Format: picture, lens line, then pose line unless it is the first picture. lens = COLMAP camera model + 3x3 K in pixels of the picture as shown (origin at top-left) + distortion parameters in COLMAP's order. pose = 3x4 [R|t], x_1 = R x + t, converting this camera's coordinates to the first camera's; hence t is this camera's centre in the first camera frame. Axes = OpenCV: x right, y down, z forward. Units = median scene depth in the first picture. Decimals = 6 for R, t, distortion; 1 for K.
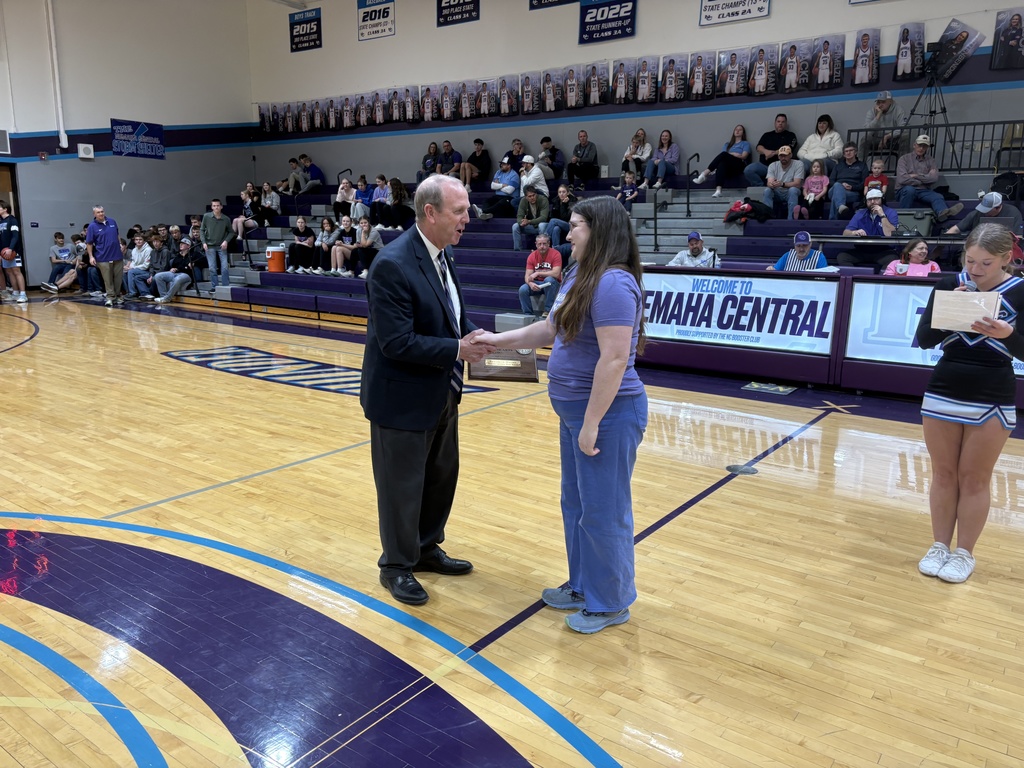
lens RADIAL K [[814.1, 0, 510.8], [0, 814.1, 388.4], [0, 0, 1]] dist [0.002621, 0.013937]
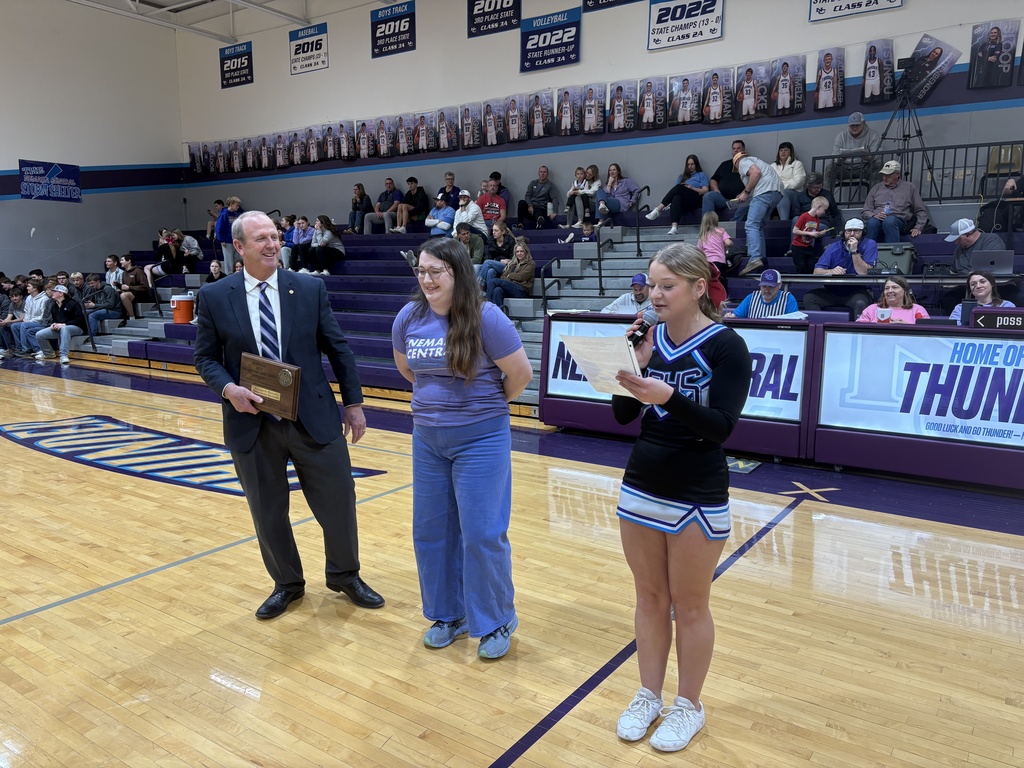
lens RADIAL K [[814.1, 0, 507.6], [0, 814.1, 385.8], [0, 0, 1]] dist [0.002621, 0.013937]
pose [[0.999630, -0.015140, 0.022591, 0.048870], [0.016373, 0.998330, -0.055401, -0.020917], [-0.021715, 0.055750, 0.998209, 0.114796]]
